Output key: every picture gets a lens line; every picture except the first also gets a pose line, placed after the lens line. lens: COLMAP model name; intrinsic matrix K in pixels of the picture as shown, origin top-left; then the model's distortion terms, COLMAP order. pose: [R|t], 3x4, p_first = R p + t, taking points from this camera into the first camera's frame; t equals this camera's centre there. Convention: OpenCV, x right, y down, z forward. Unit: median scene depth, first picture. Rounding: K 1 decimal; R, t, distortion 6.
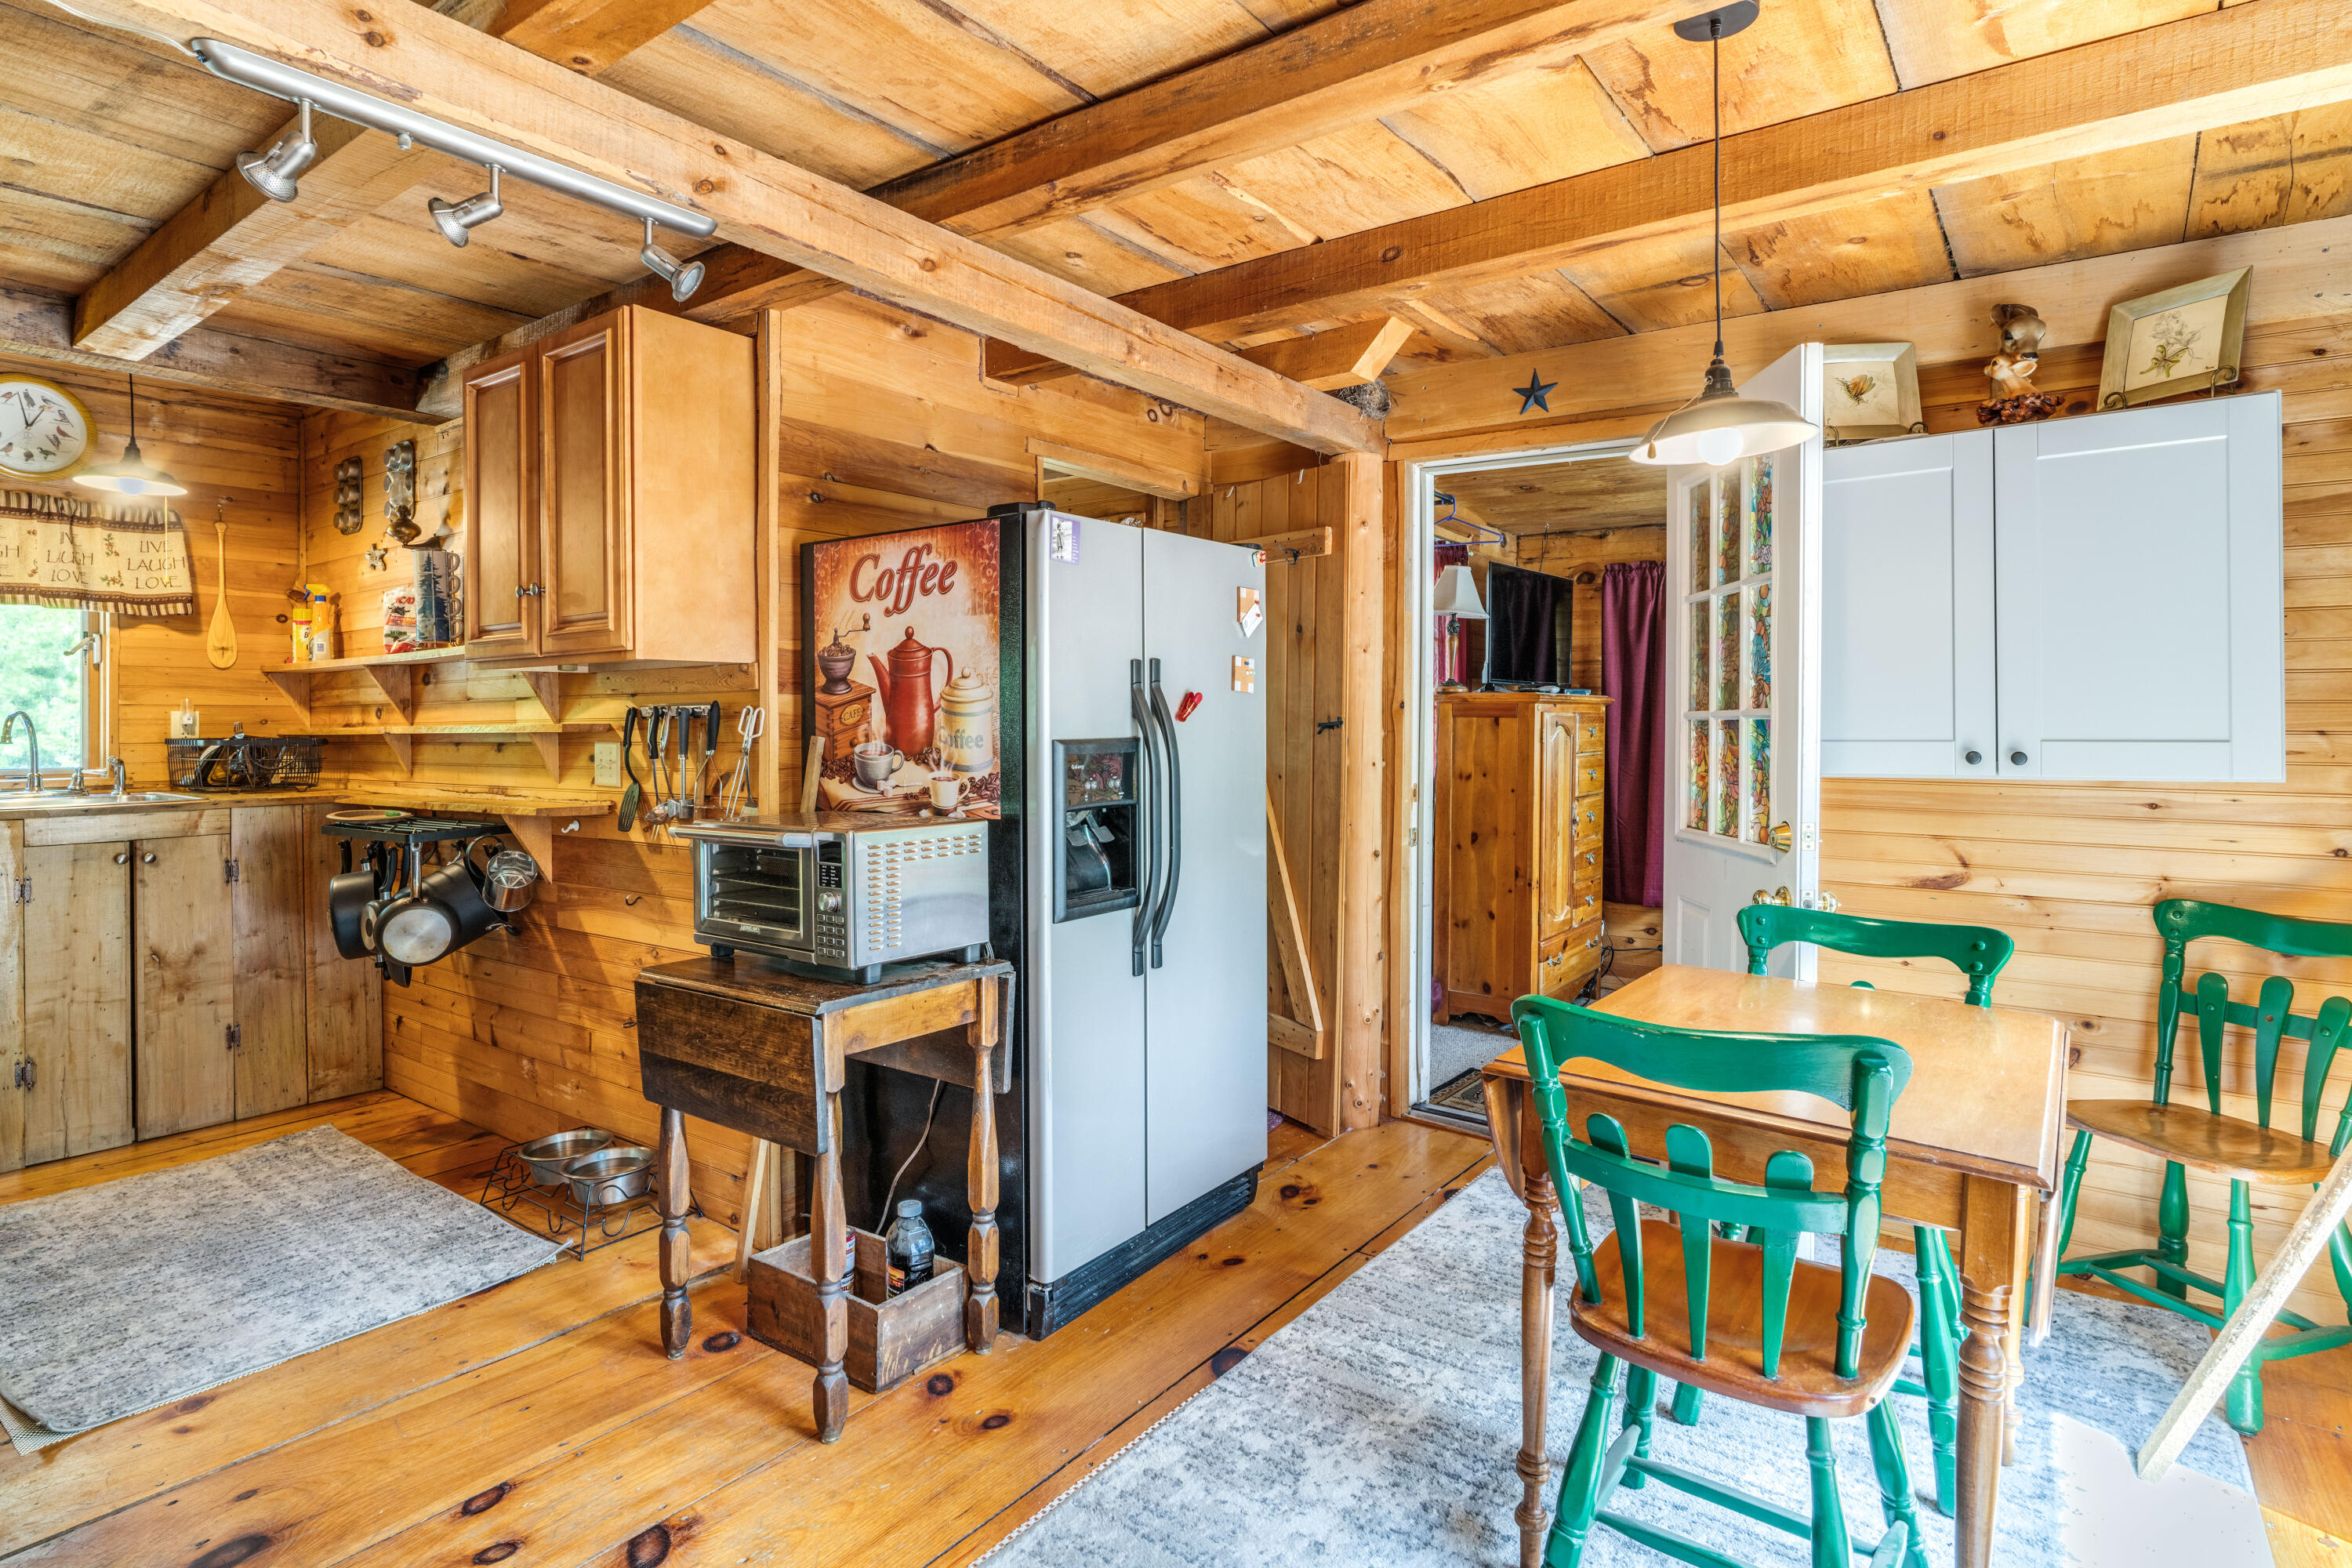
lens RADIAL K [[1199.2, 0, 1172.7], [0, 1199.2, 722.5], [0, 0, 1]] dist [-0.000650, -0.000181]
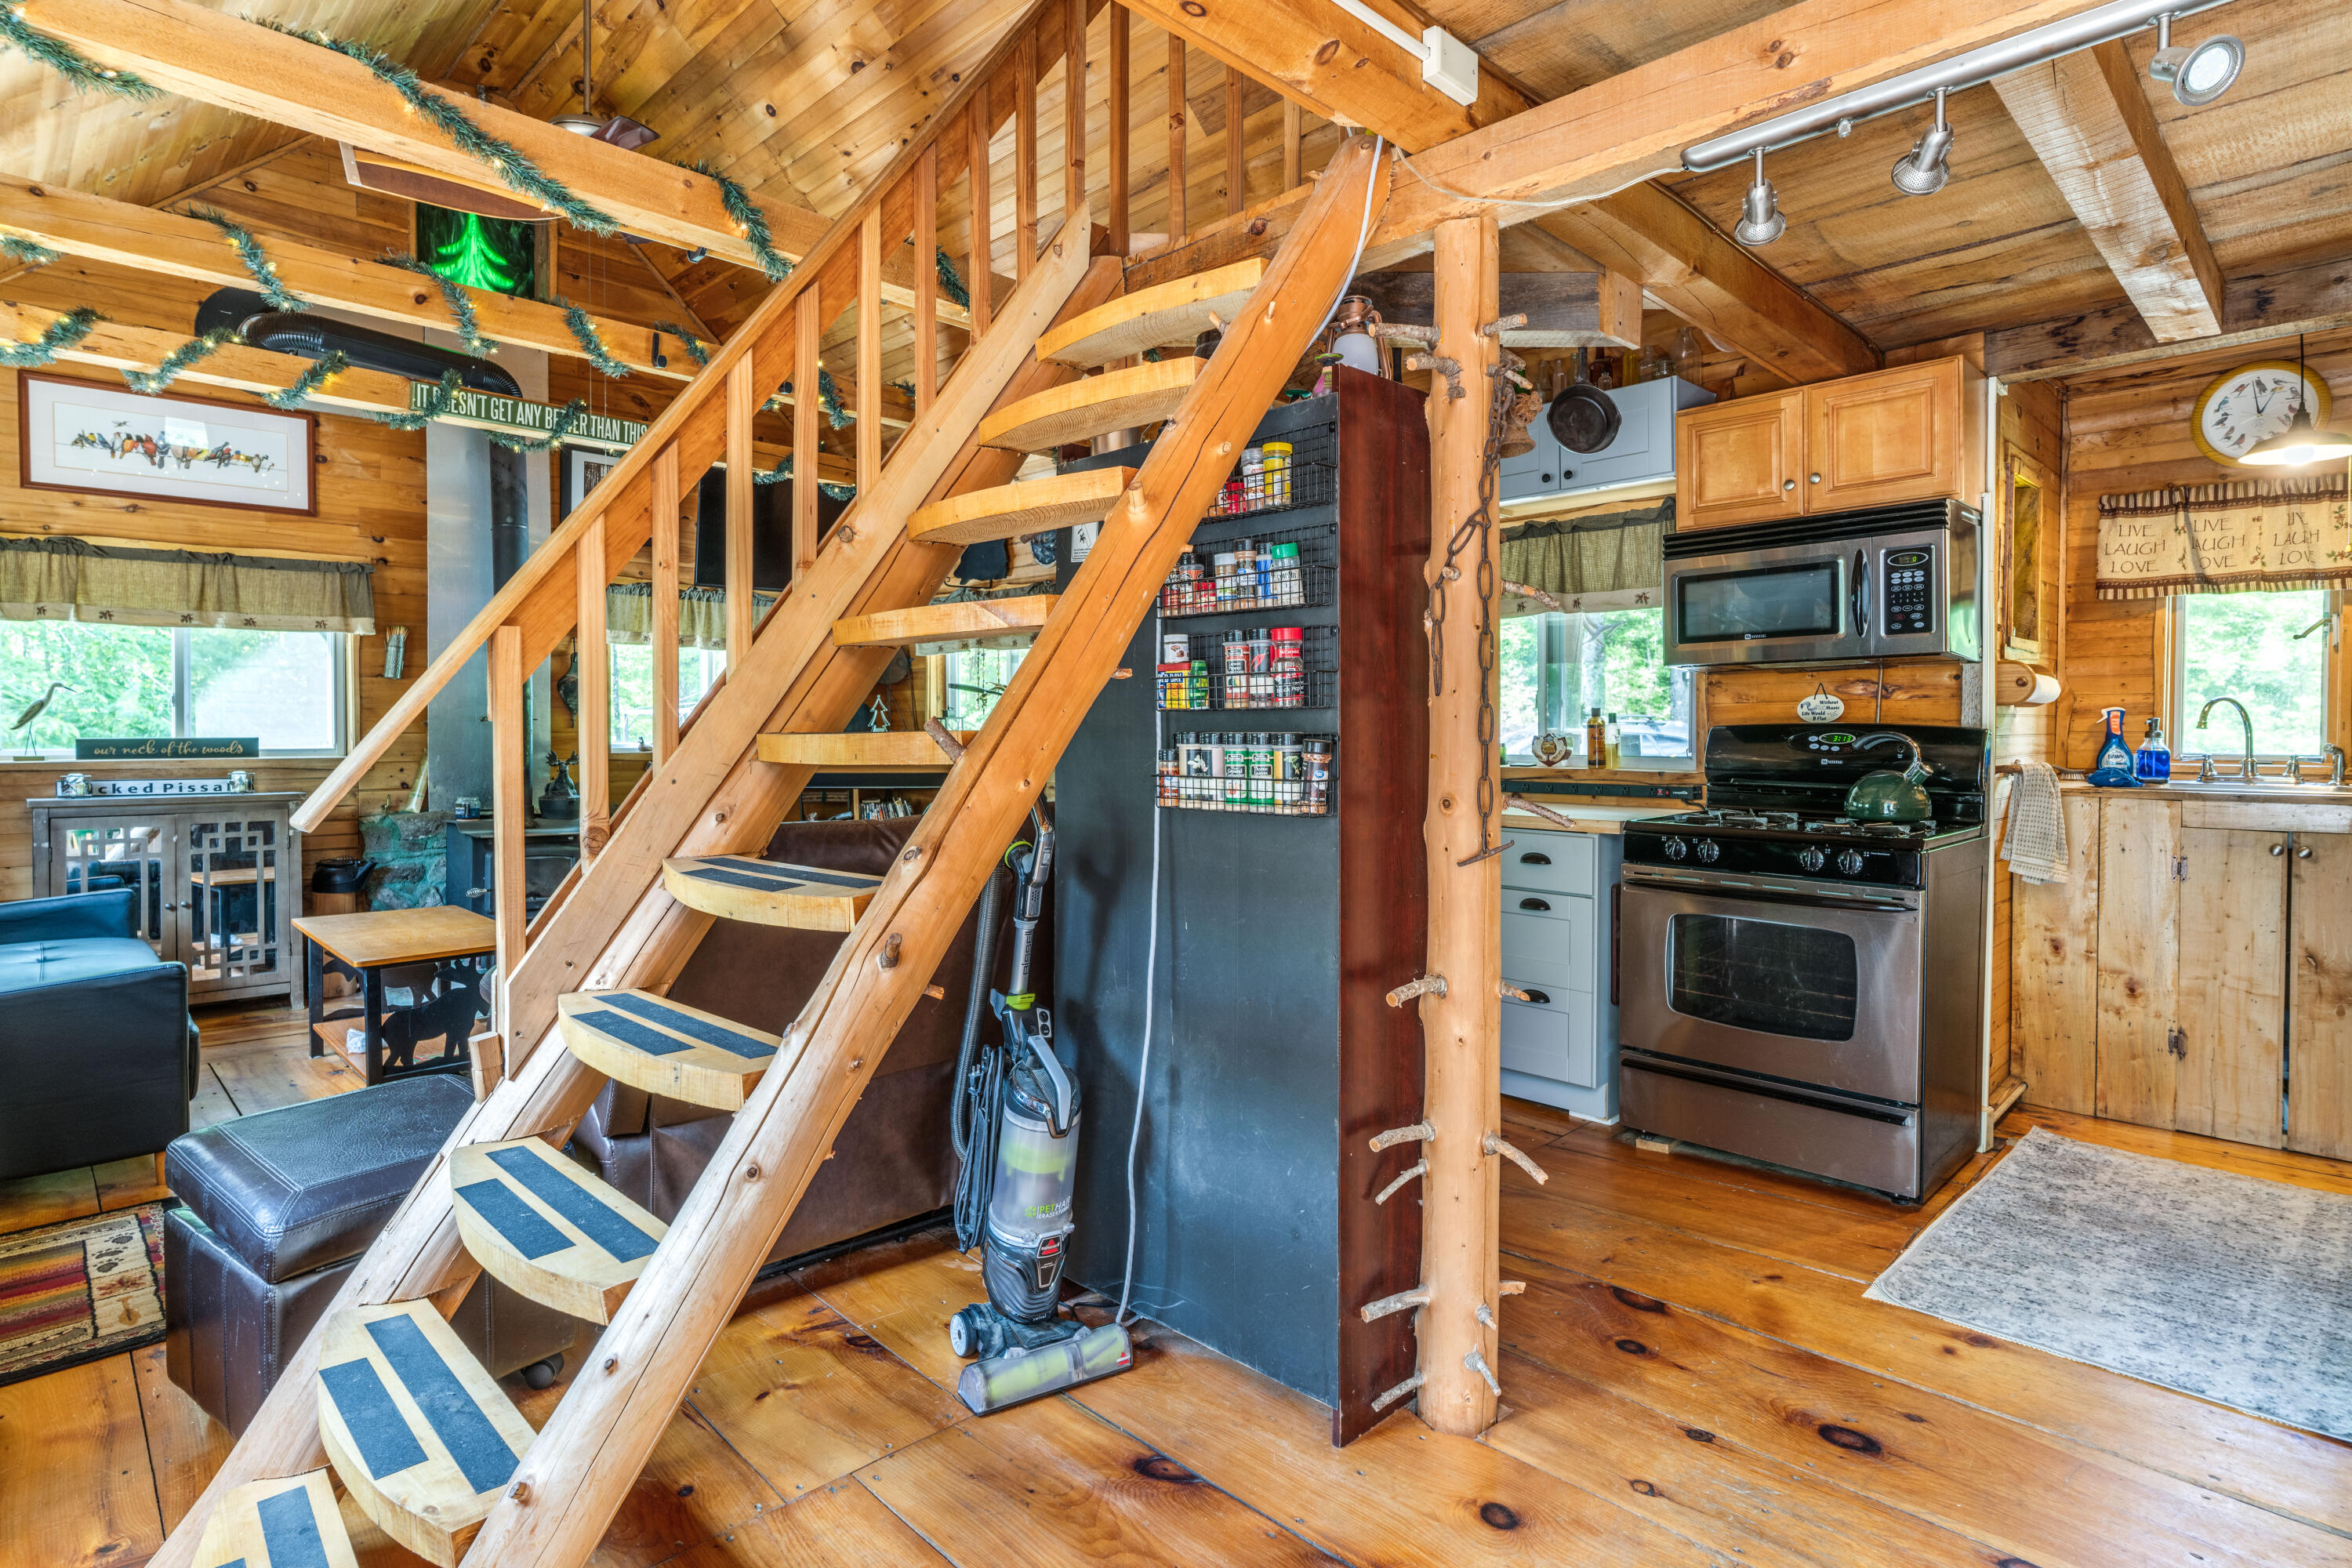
lens RADIAL K [[1231.2, 0, 1171.6], [0, 1231.2, 745.7], [0, 0, 1]] dist [0.001530, 0.000290]
pose [[-0.151859, 0.022156, -0.988154, 0.231996], [0.003187, 0.999755, 0.021926, 0.006288], [0.988397, 0.000180, -0.151892, 0.282932]]
